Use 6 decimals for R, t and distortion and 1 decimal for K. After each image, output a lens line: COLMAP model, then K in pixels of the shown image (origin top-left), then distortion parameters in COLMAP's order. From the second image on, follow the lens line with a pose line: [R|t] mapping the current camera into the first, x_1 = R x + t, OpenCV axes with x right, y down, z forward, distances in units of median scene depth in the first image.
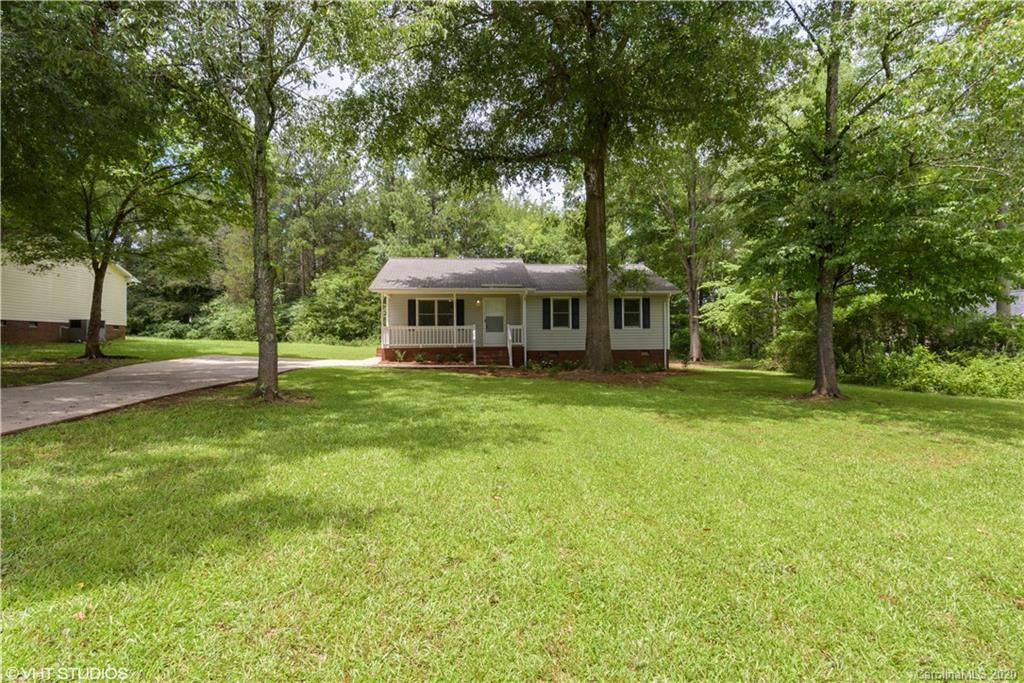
lens RADIAL K [[462.8, 0, 512.9], [0, 462.8, 345.2], [0, 0, 1]] dist [0.044153, -0.020245]
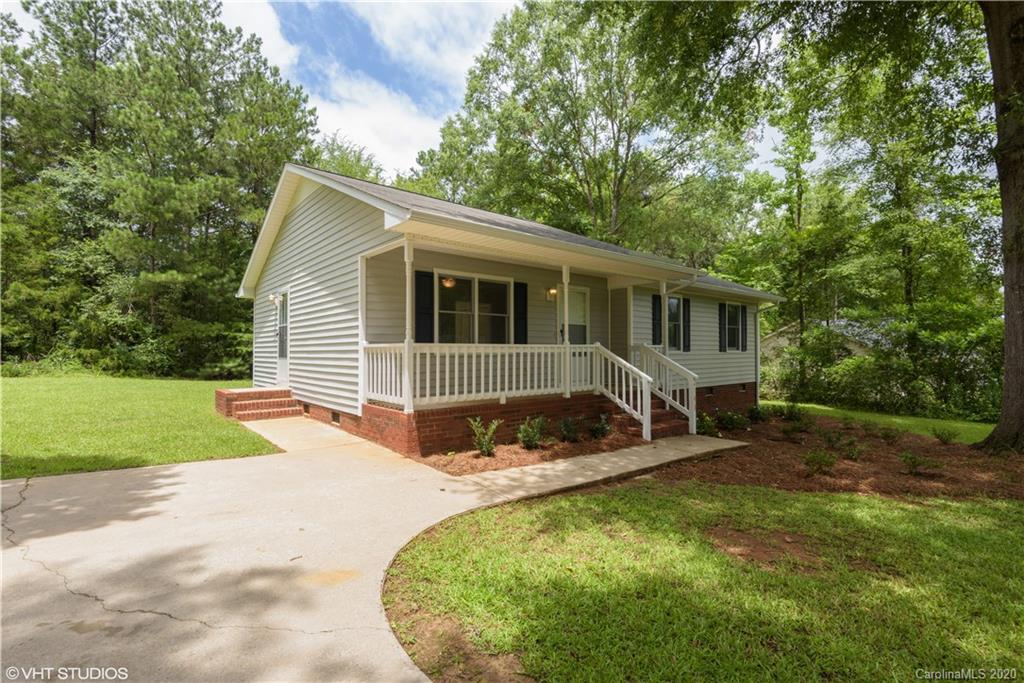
lens RADIAL K [[460.6, 0, 512.0], [0, 460.6, 341.5], [0, 0, 1]] dist [0.022400, -0.000499]
pose [[0.826527, 0.014801, 0.562702, -0.362275], [0.001427, 0.999596, -0.028389, -0.031837], [-0.562895, 0.024267, 0.826172, 0.653436]]
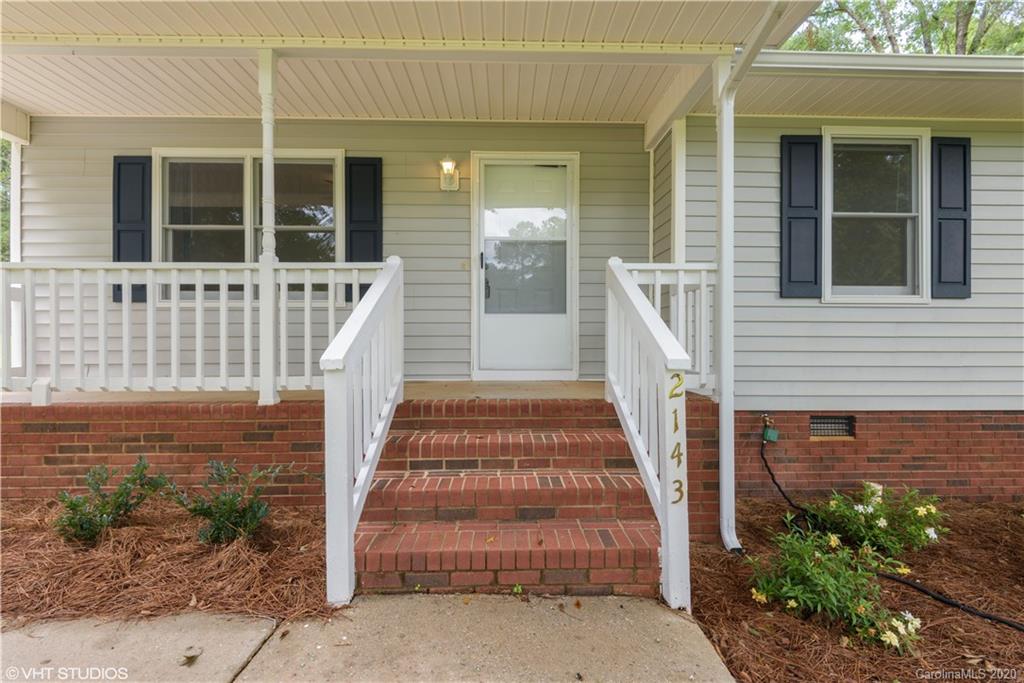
lens RADIAL K [[453.6, 0, 520.6], [0, 453.6, 334.1], [0, 0, 1]] dist [0.021528, -0.013606]
pose [[0.997932, 0.003934, -0.064151, -0.029219], [-0.004520, 0.999949, -0.008995, -0.017617], [0.064113, 0.009266, 0.997900, 0.803011]]
